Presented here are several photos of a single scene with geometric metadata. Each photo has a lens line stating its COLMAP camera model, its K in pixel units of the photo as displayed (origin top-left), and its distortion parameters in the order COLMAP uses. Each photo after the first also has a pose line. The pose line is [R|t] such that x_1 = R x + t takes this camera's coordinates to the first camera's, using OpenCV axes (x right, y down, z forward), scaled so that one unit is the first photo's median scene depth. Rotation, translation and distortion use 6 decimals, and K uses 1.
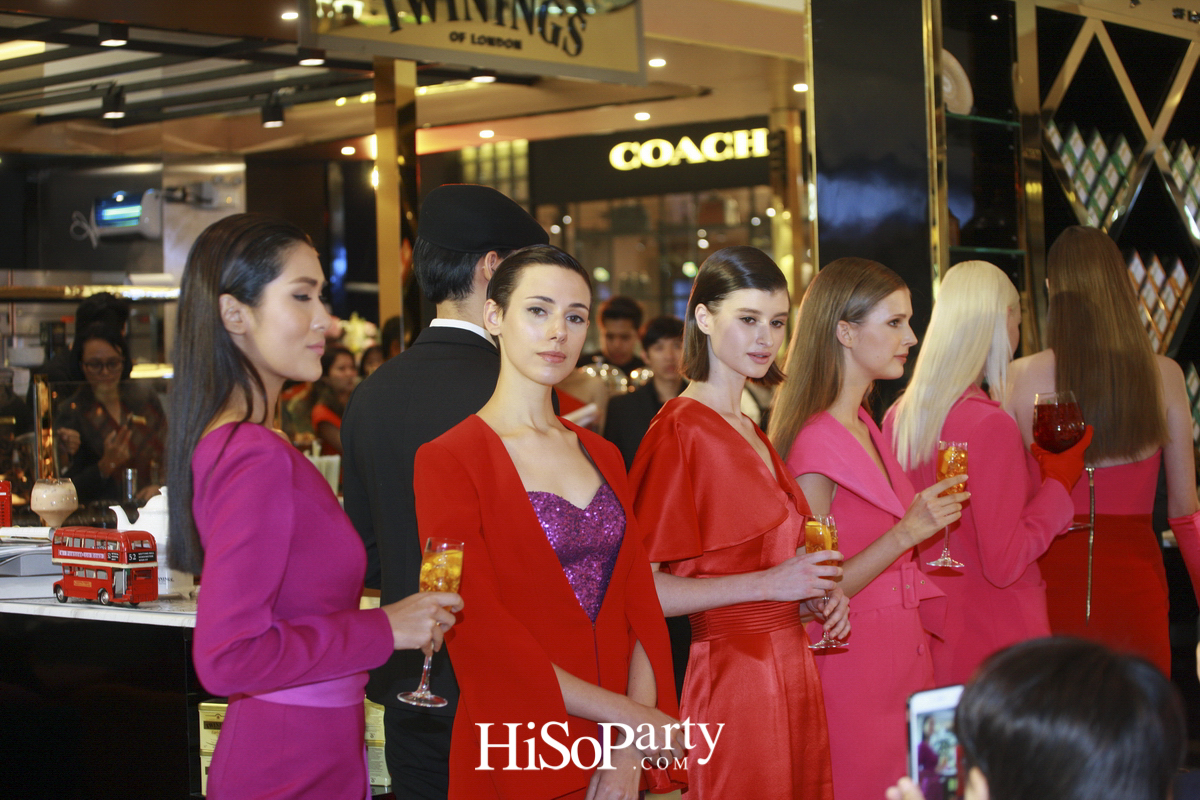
lens RADIAL K [[2357.2, 0, 600.0], [0, 2357.2, 400.0], [0, 0, 1]] dist [0.024961, 0.163358]
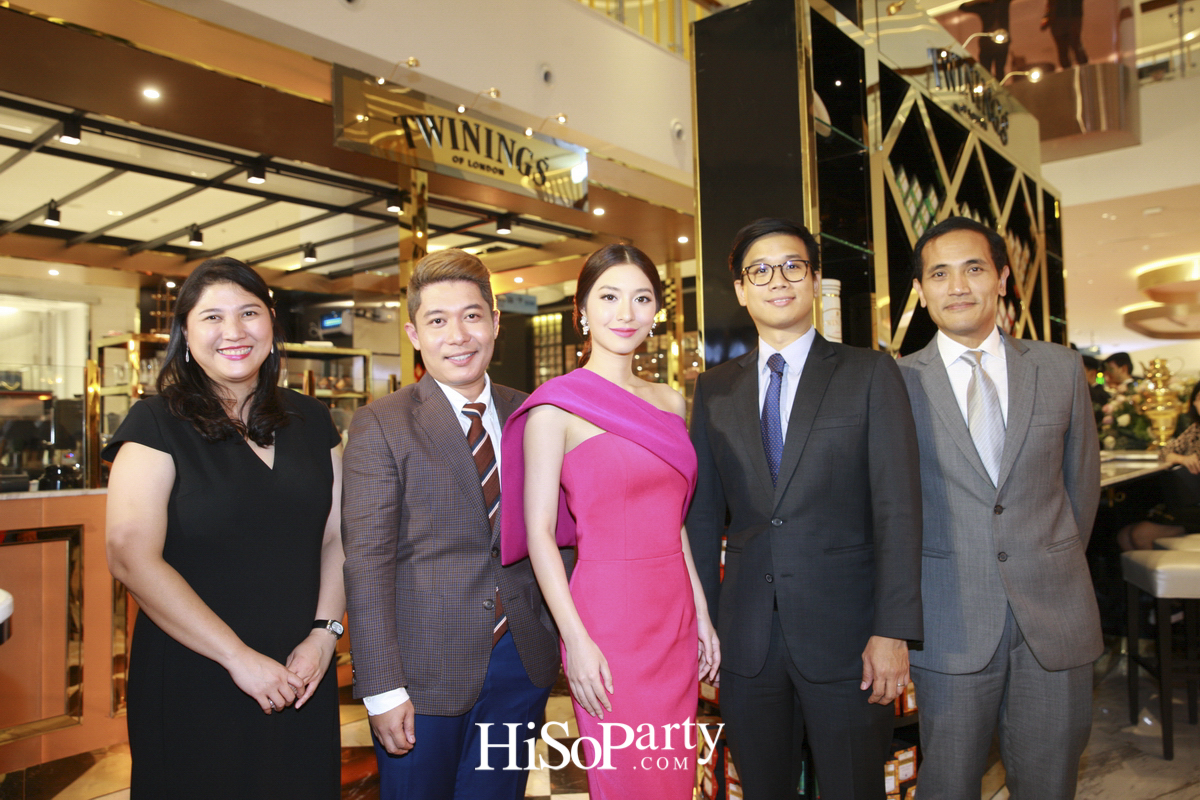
lens RADIAL K [[947.0, 0, 600.0], [0, 947.0, 400.0], [0, 0, 1]] dist [-0.006874, -0.002160]
pose [[0.999988, 0.004735, 0.001385, 0.029970], [-0.004681, 0.999329, -0.036339, 0.021597], [-0.001556, 0.036332, 0.999339, 0.386685]]
